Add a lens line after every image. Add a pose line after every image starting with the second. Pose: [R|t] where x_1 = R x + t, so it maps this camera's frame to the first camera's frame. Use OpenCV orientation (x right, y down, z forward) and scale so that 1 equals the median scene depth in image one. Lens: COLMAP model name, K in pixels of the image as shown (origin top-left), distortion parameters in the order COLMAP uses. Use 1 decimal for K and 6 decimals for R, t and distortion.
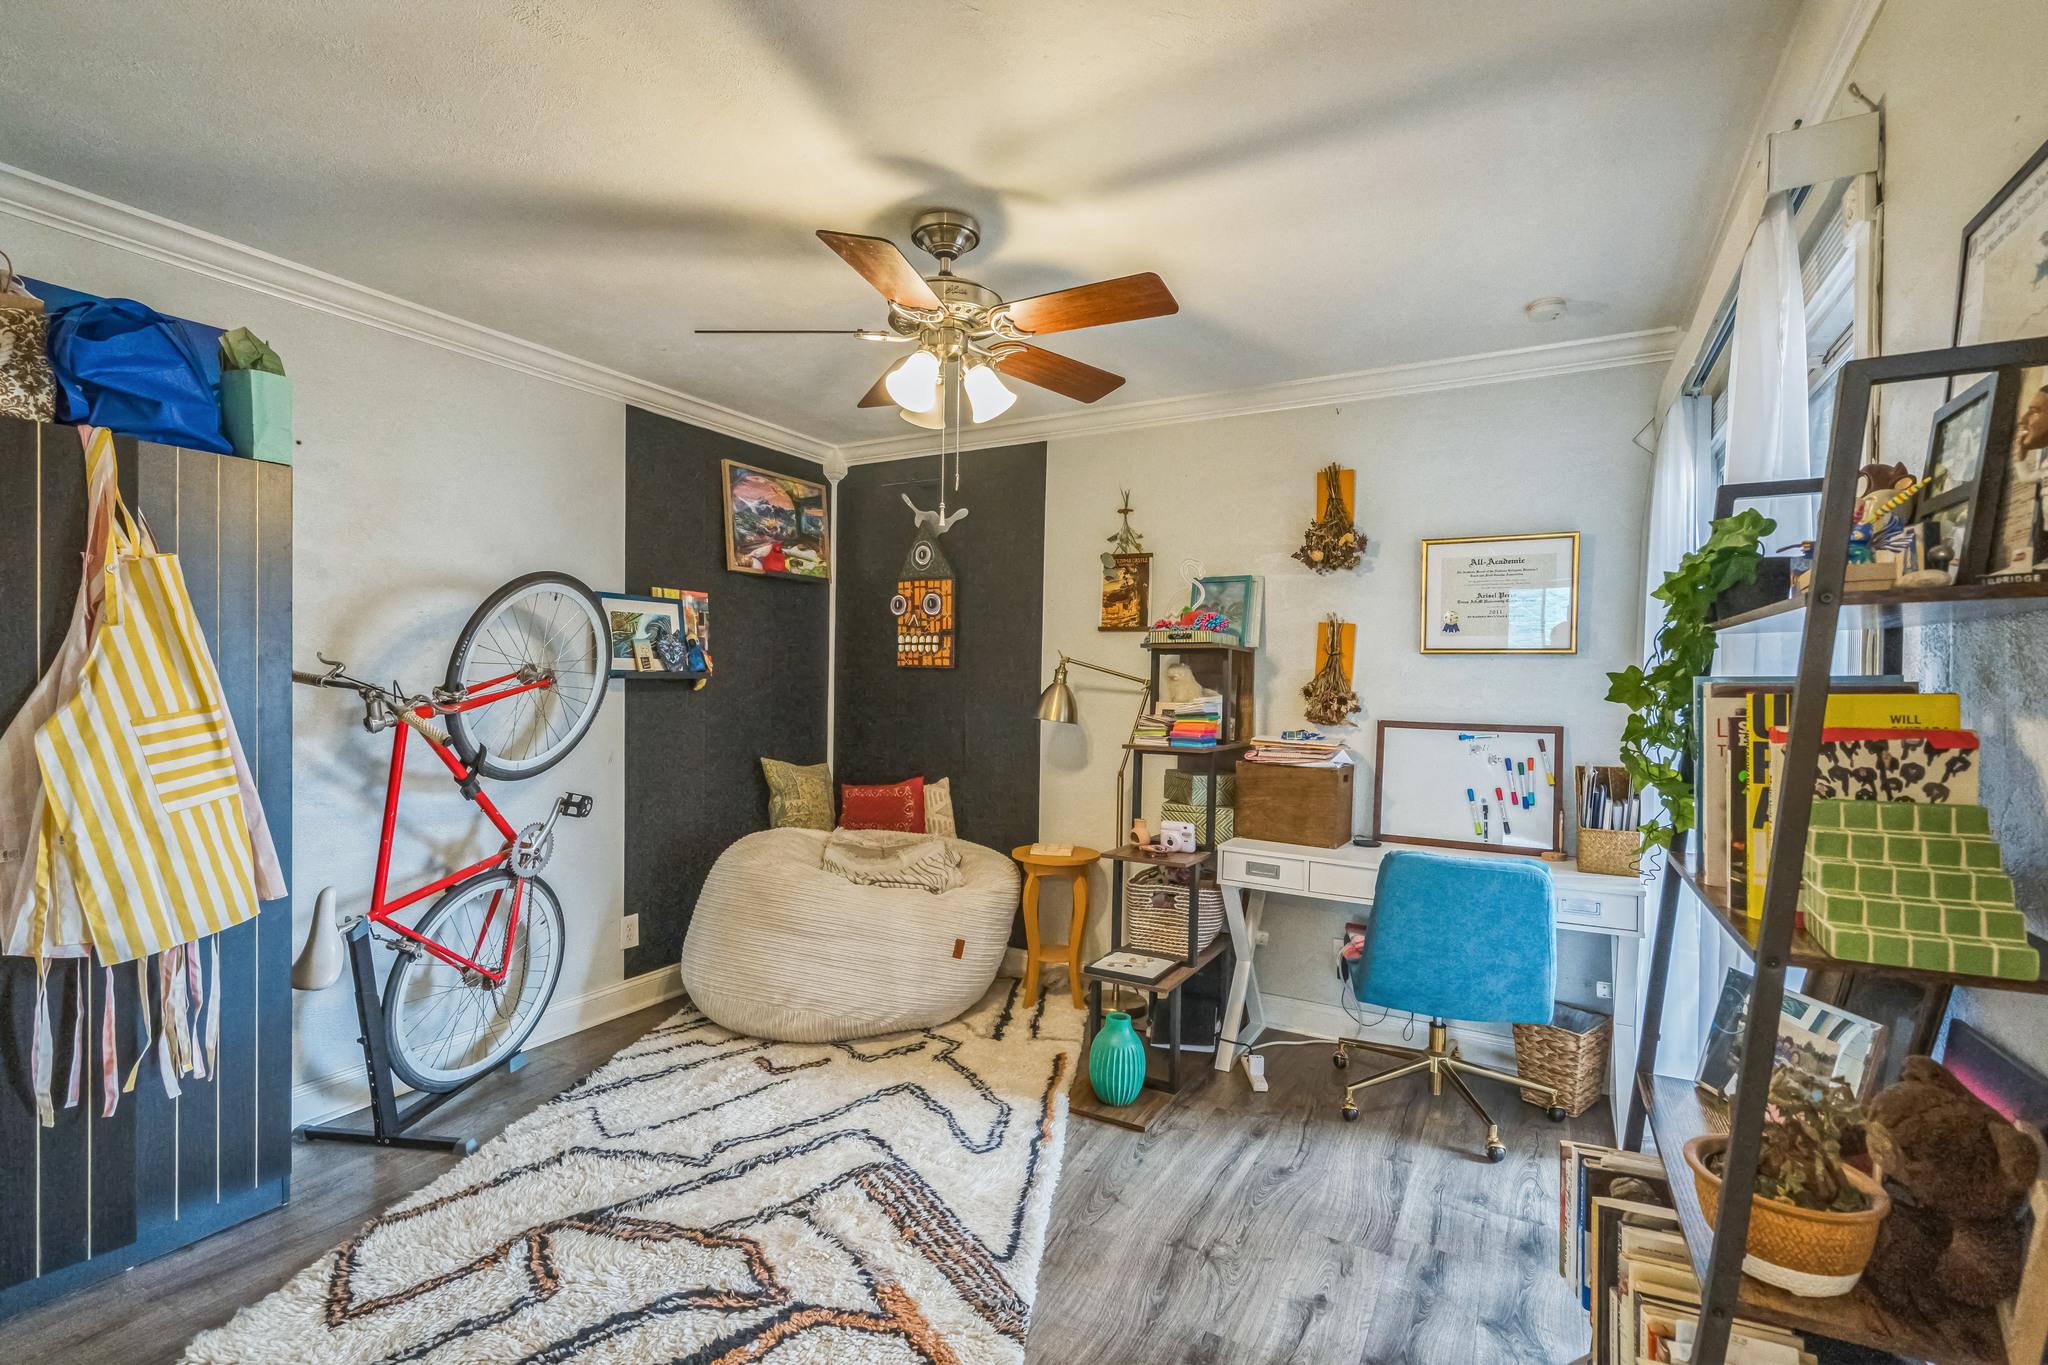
lens RADIAL K [[925.1, 0, 1023.2], [0, 925.1, 684.6], [0, 0, 1]] dist [-0.003610, 0.000954]
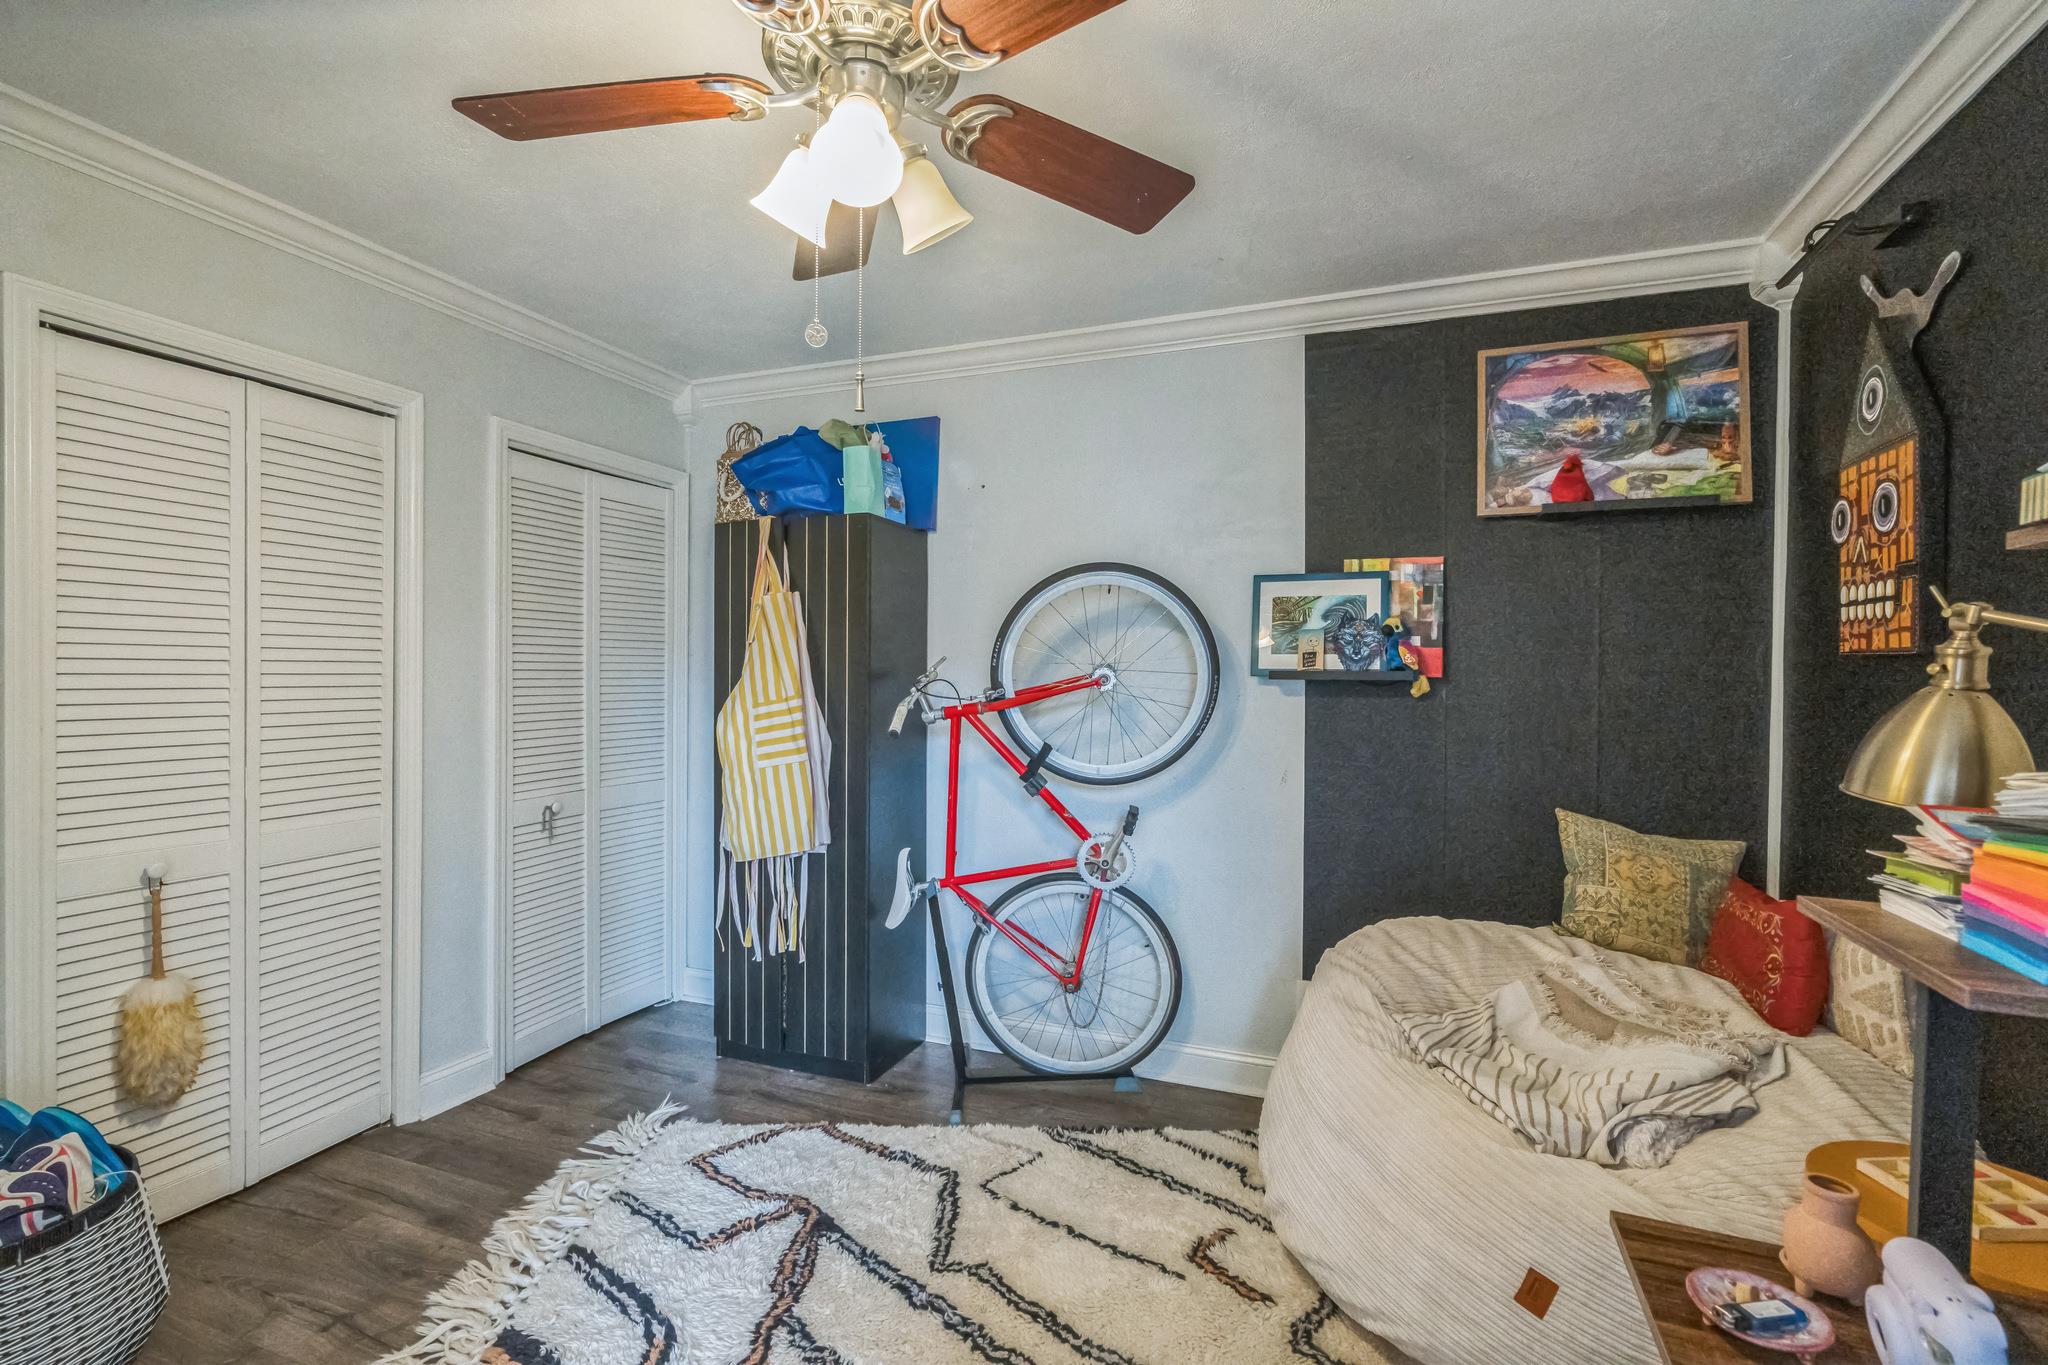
lens RADIAL K [[925.1, 0, 1019.4], [0, 925.1, 674.9], [0, 0, 1]] dist [-0.003610, 0.000954]
pose [[0.135757, -0.008138, -0.990709, 0.327365], [-0.010736, 0.999895, -0.009684, -0.000232], [0.990684, 0.011951, 0.135656, 0.652234]]
